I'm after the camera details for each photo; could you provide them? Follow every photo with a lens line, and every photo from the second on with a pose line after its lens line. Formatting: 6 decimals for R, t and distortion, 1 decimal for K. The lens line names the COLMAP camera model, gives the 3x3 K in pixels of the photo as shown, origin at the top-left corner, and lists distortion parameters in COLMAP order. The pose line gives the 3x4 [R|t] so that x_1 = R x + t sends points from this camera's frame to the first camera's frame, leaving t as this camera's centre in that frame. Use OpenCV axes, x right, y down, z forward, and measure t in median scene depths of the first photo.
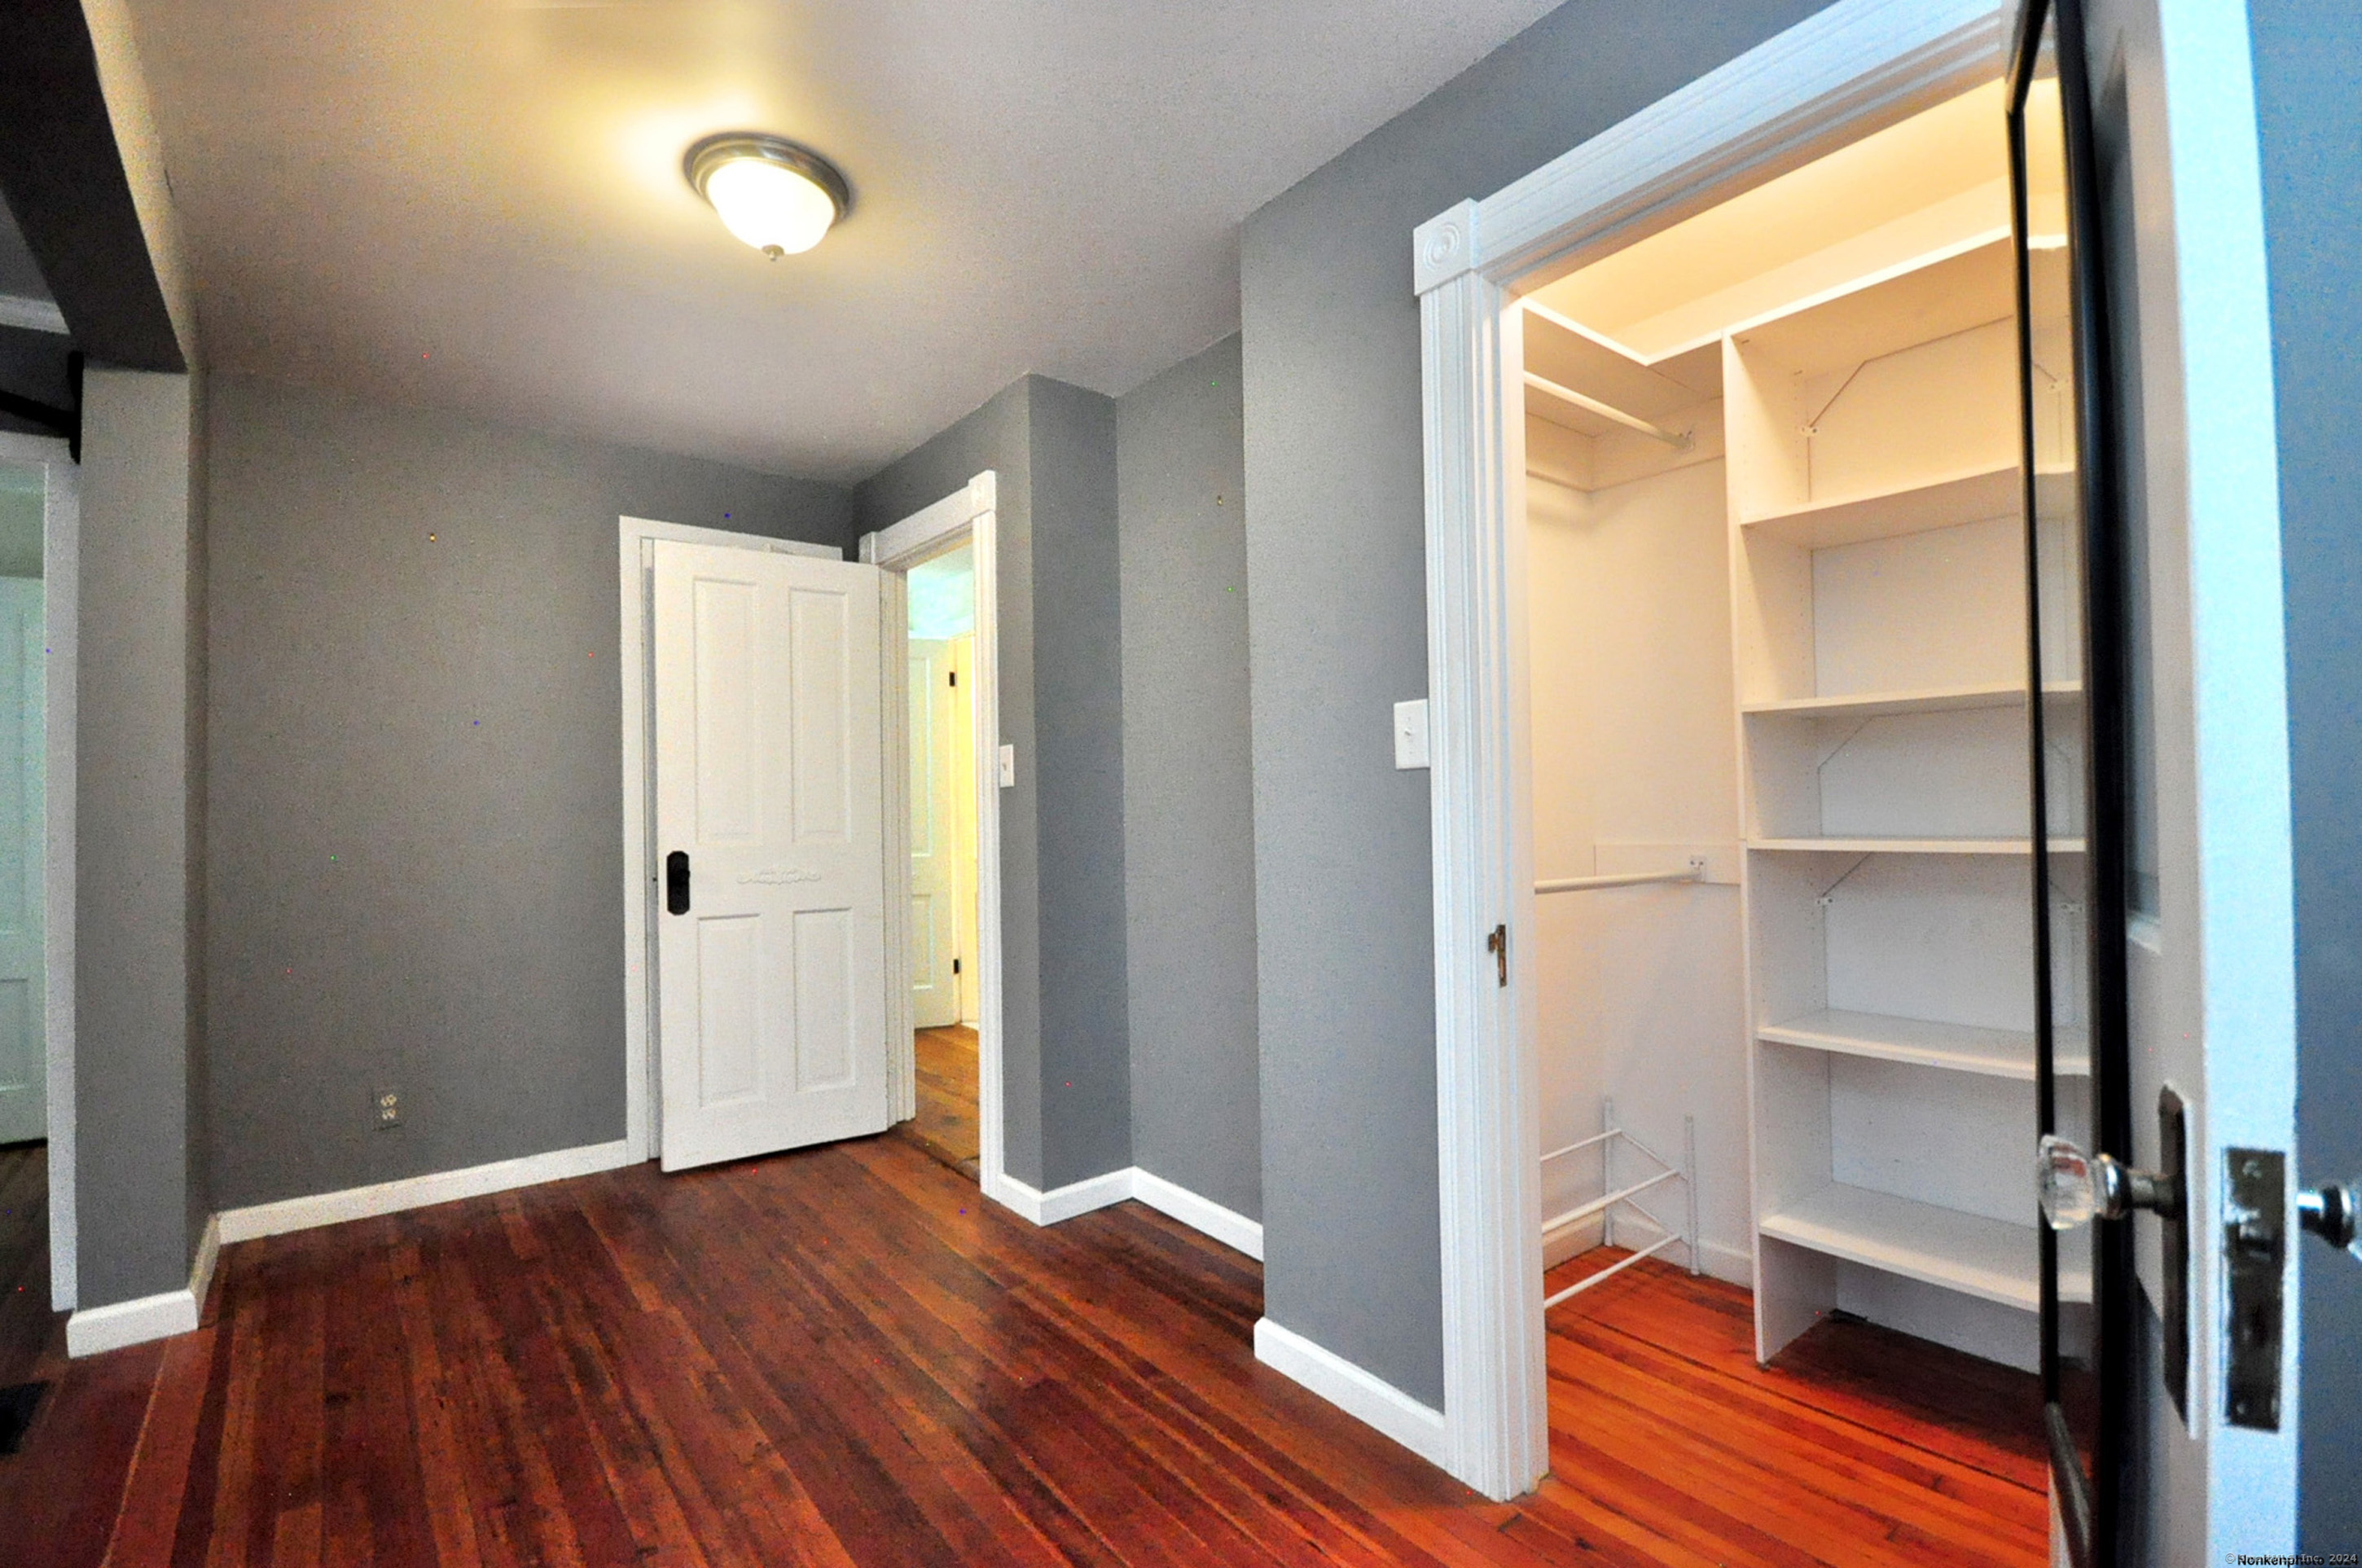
lens RADIAL K [[1035.3, 0, 1202.0], [0, 1035.3, 791.2], [0, 0, 1]] dist [-0.000342, -0.000122]
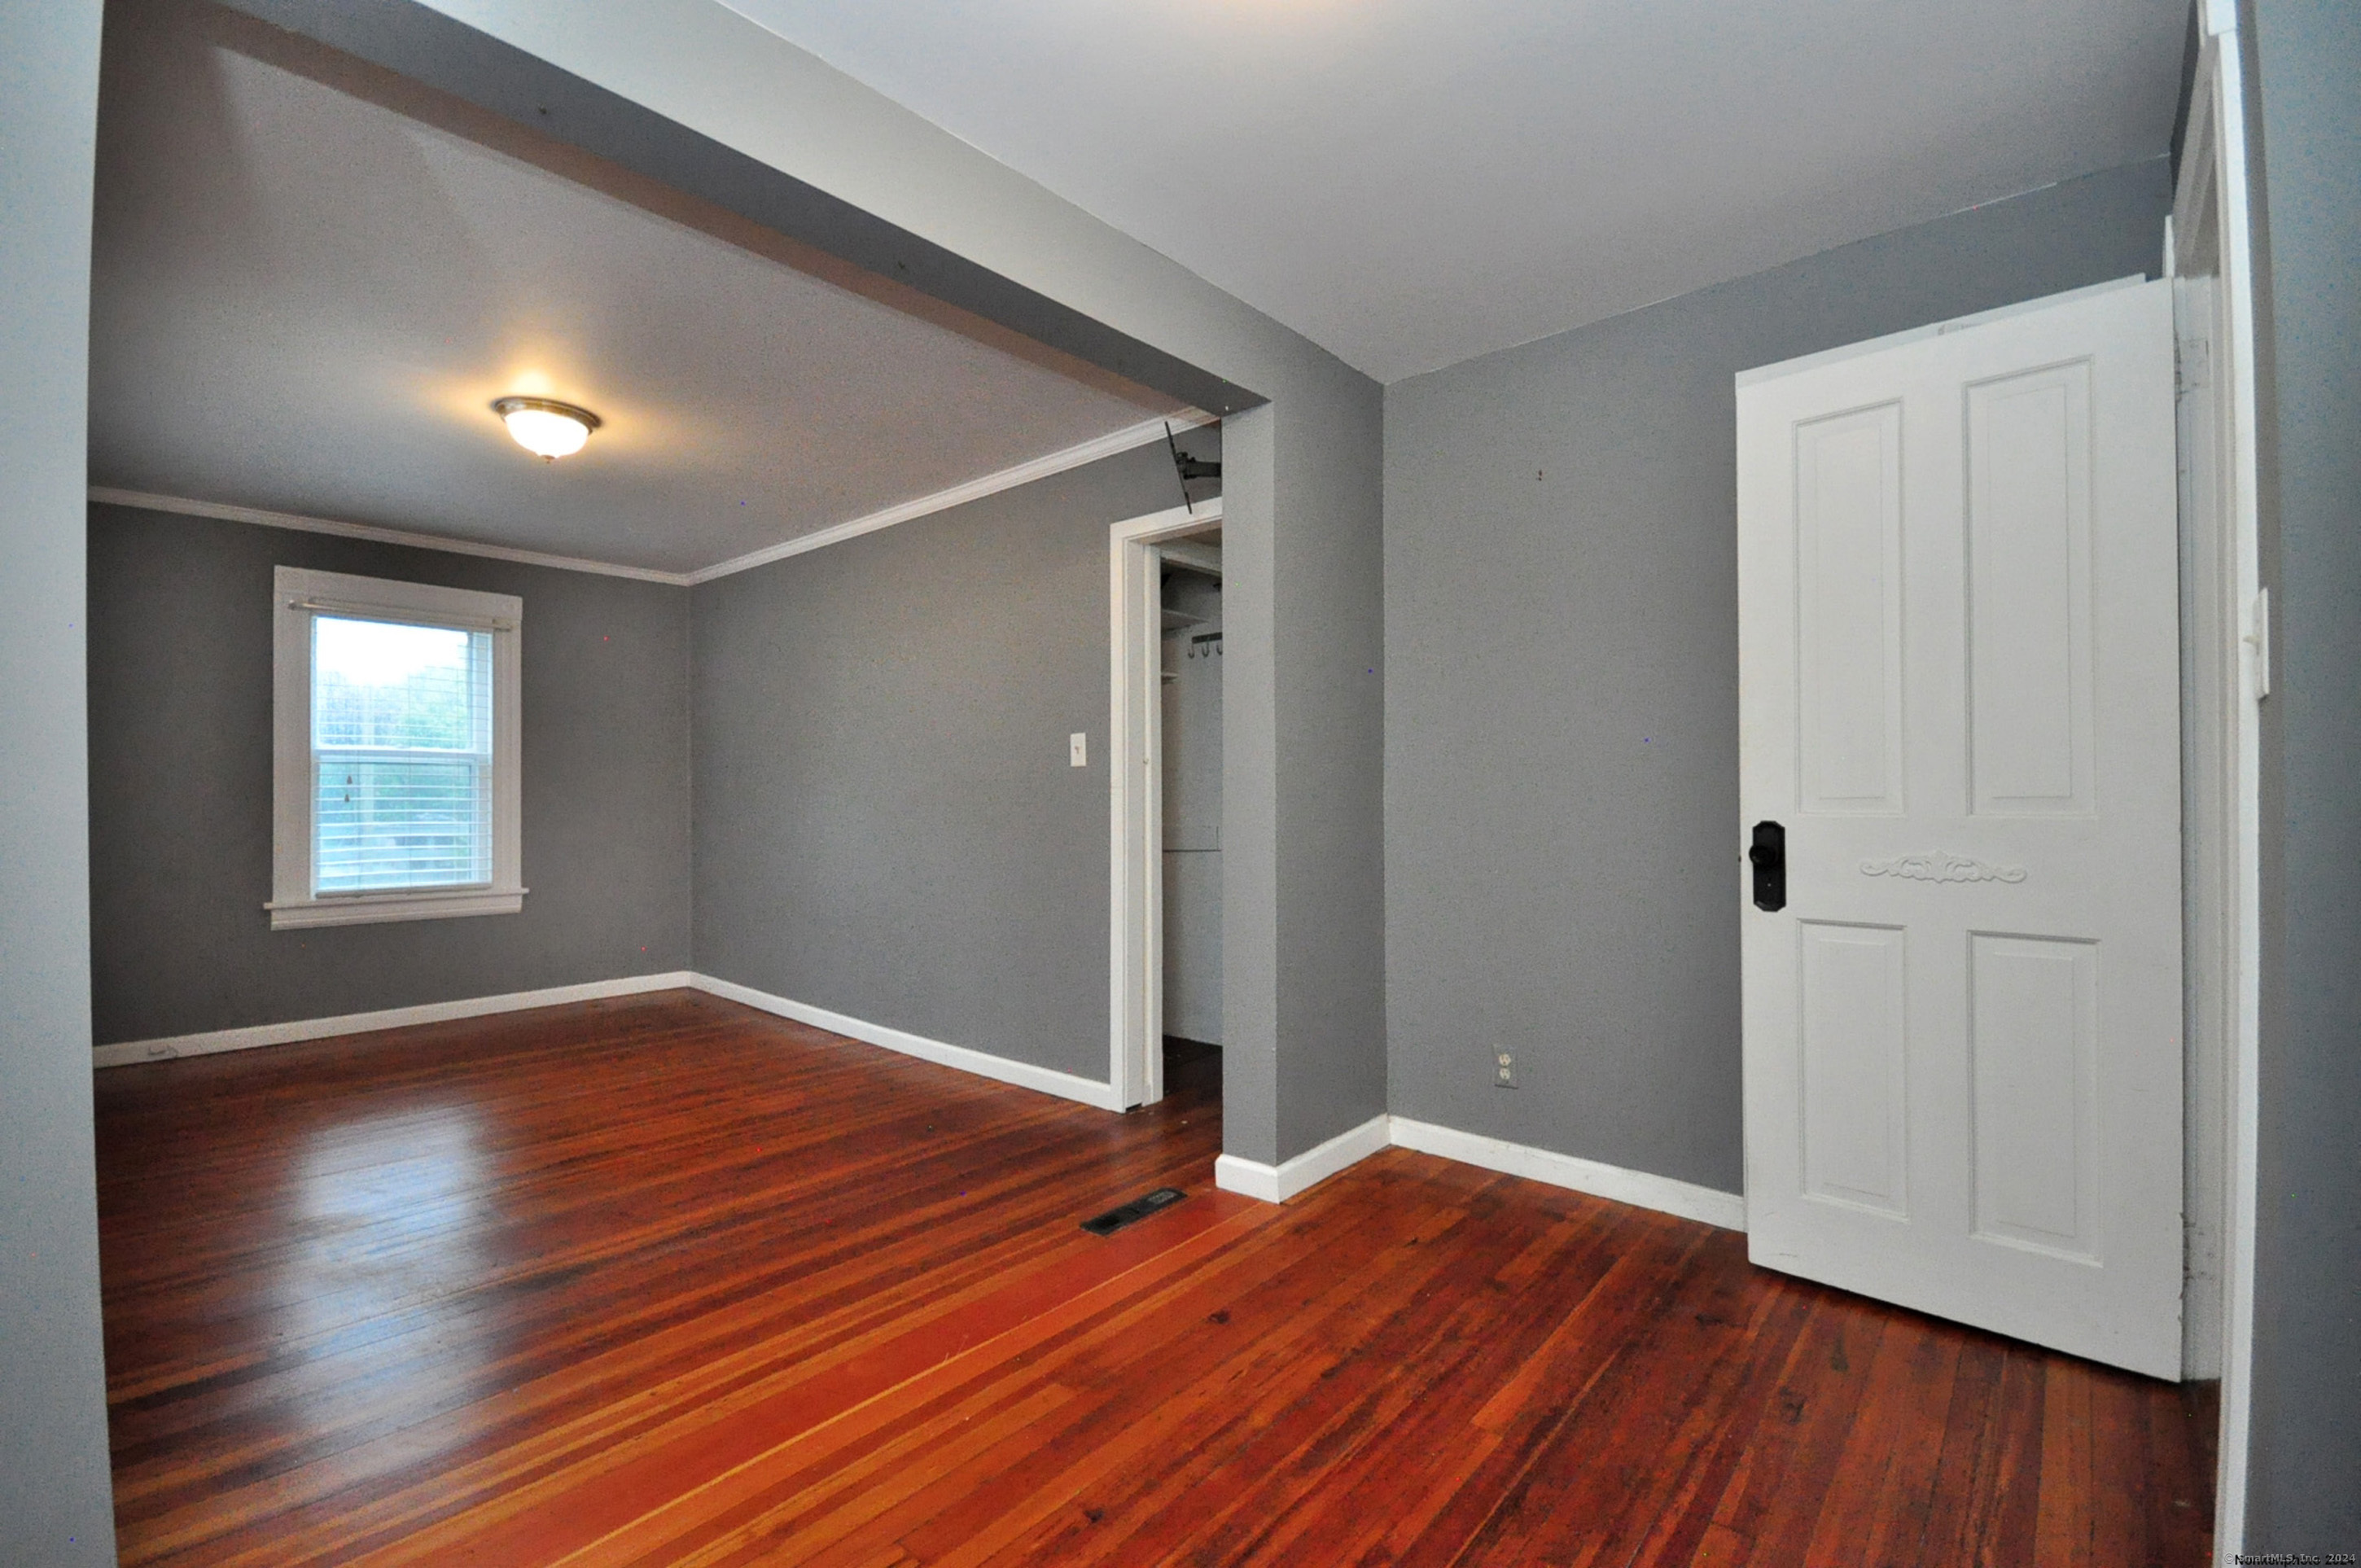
lens RADIAL K [[1052.2, 0, 1151.6], [0, 1052.2, 788.5], [0, 0, 1]] dist [-0.000596, -0.000280]
pose [[0.182716, 0.015006, -0.983051, 0.161941], [0.019917, 0.999622, 0.018960, 0.018129], [0.982964, -0.023044, 0.182348, 0.593617]]
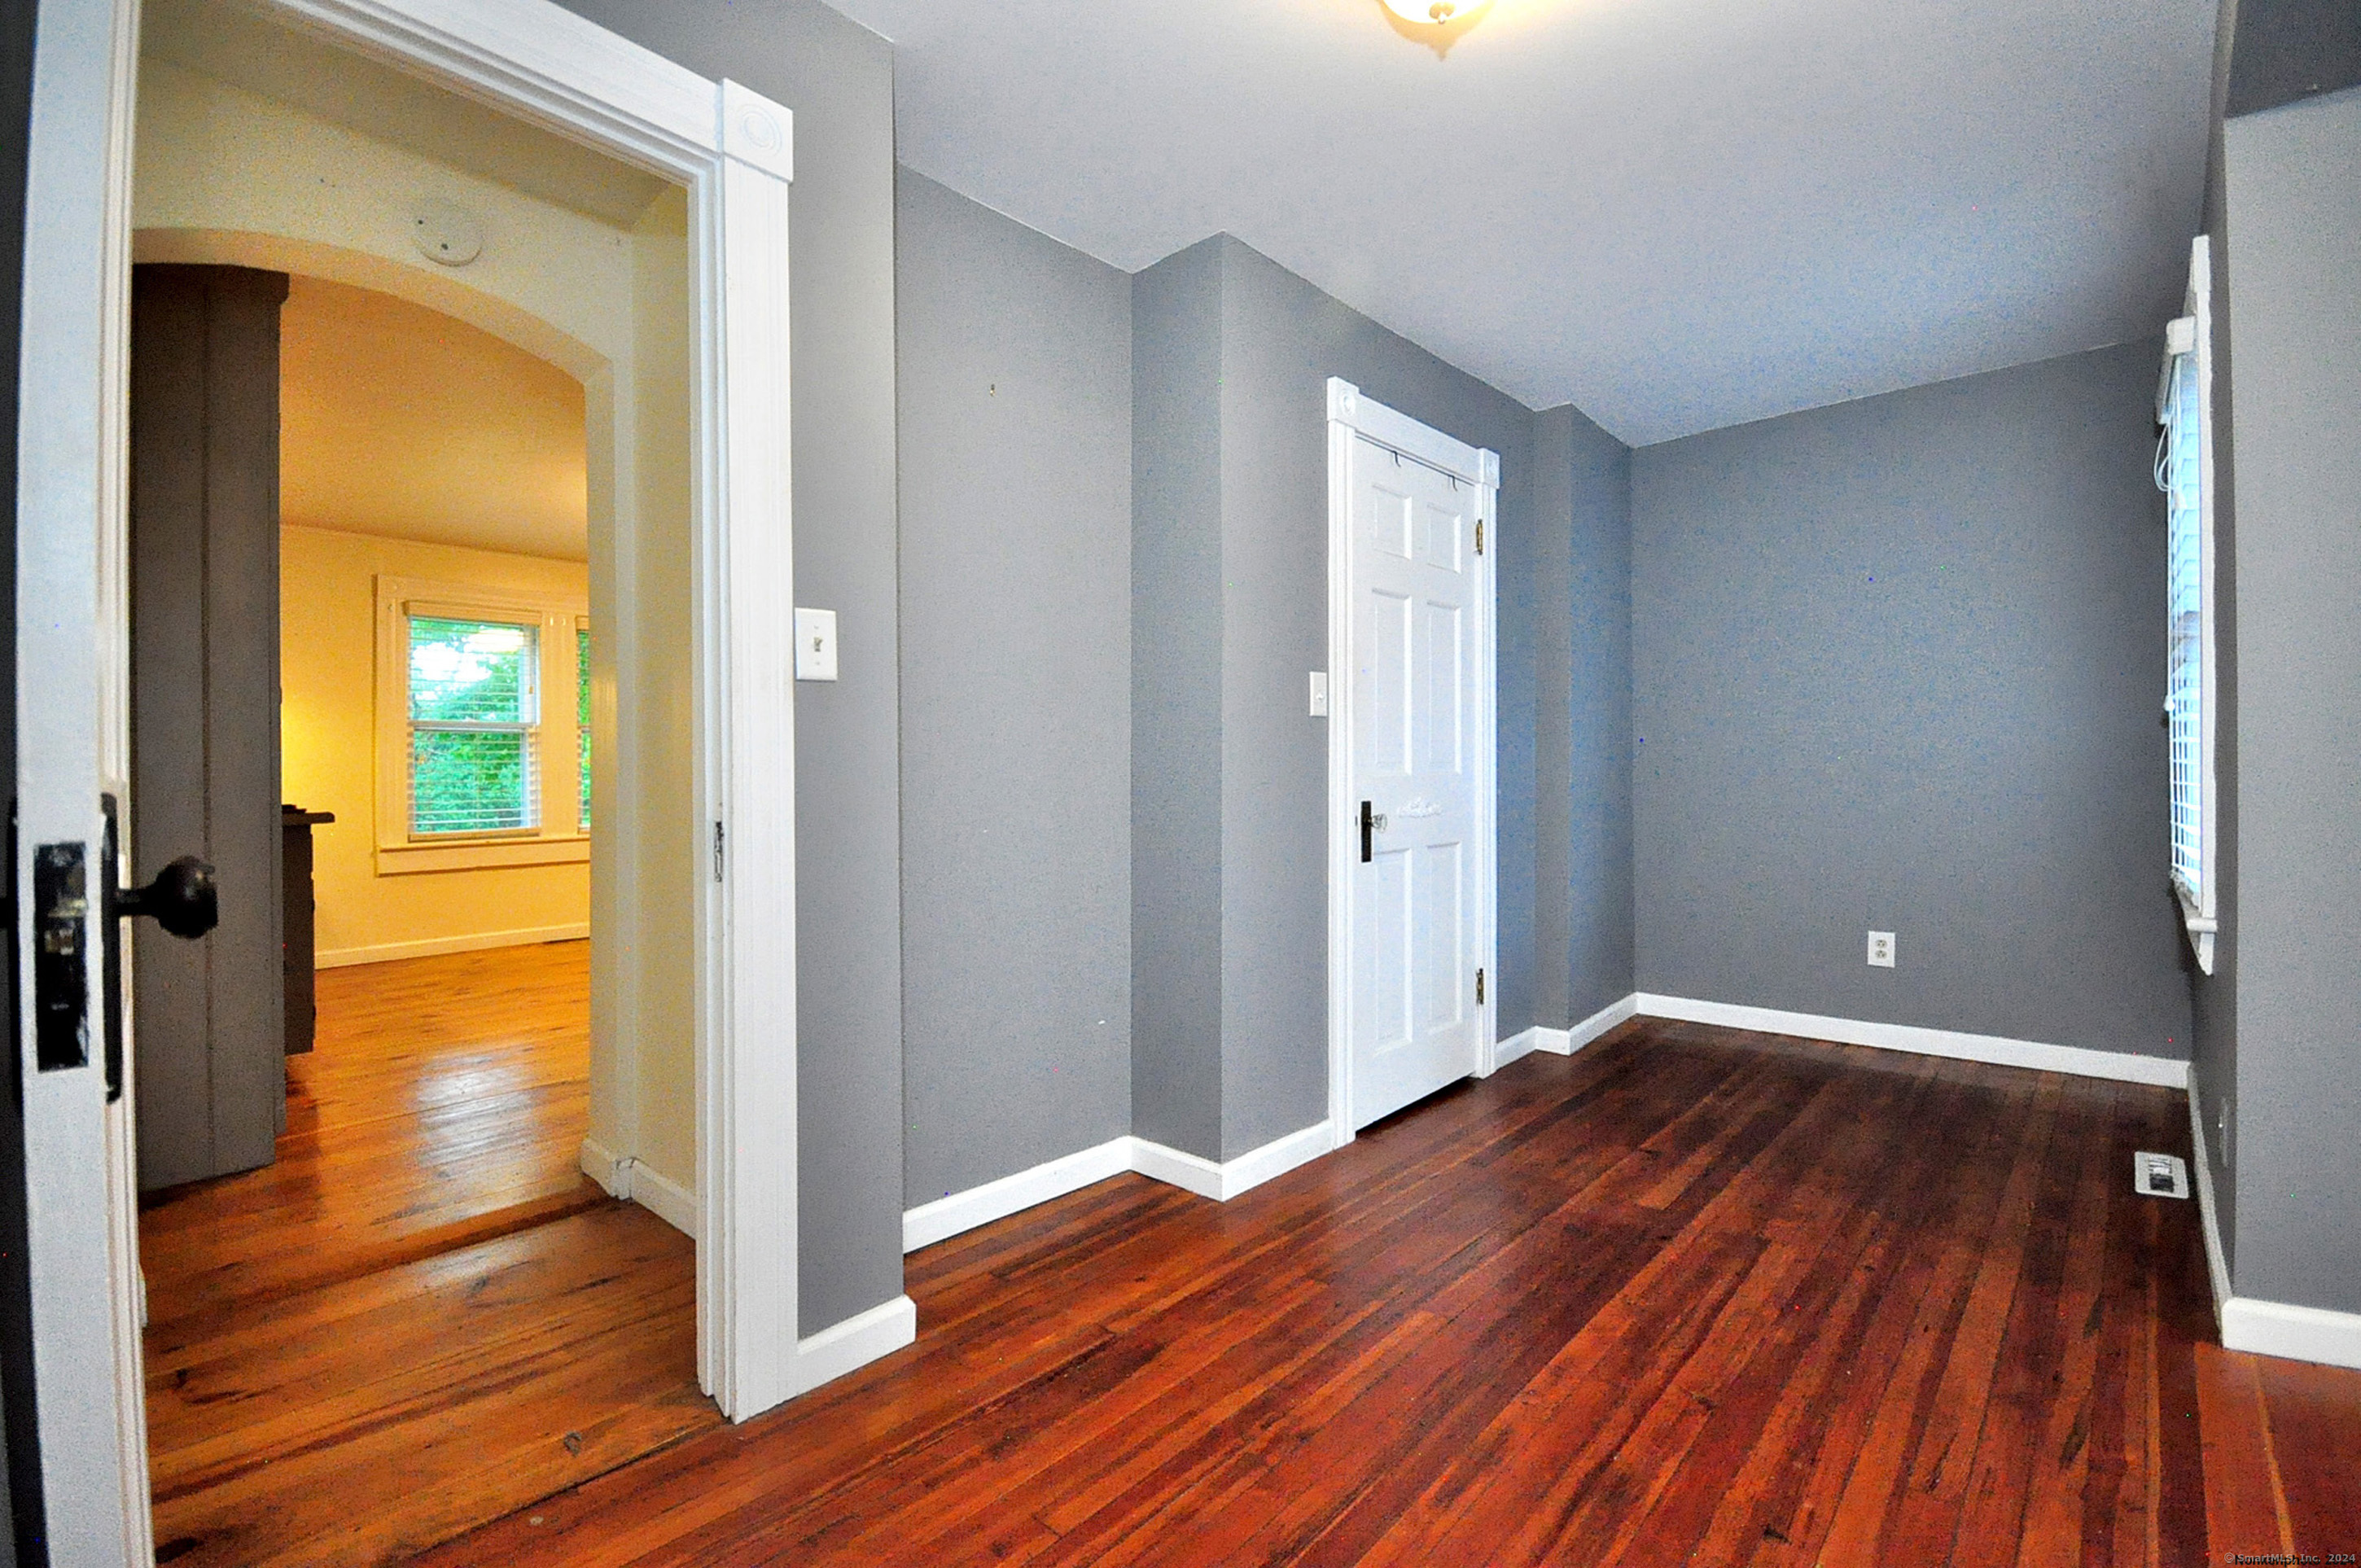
lens RADIAL K [[1037.7, 0, 1107.6], [0, 1037.7, 806.5], [0, 0, 1]] dist [-0.000620, -0.000485]
pose [[-0.102114, 0.001875, 0.994771, -0.956117], [0.000661, 0.999998, -0.001817, 0.084397], [-0.994773, 0.000472, -0.102115, 1.077332]]
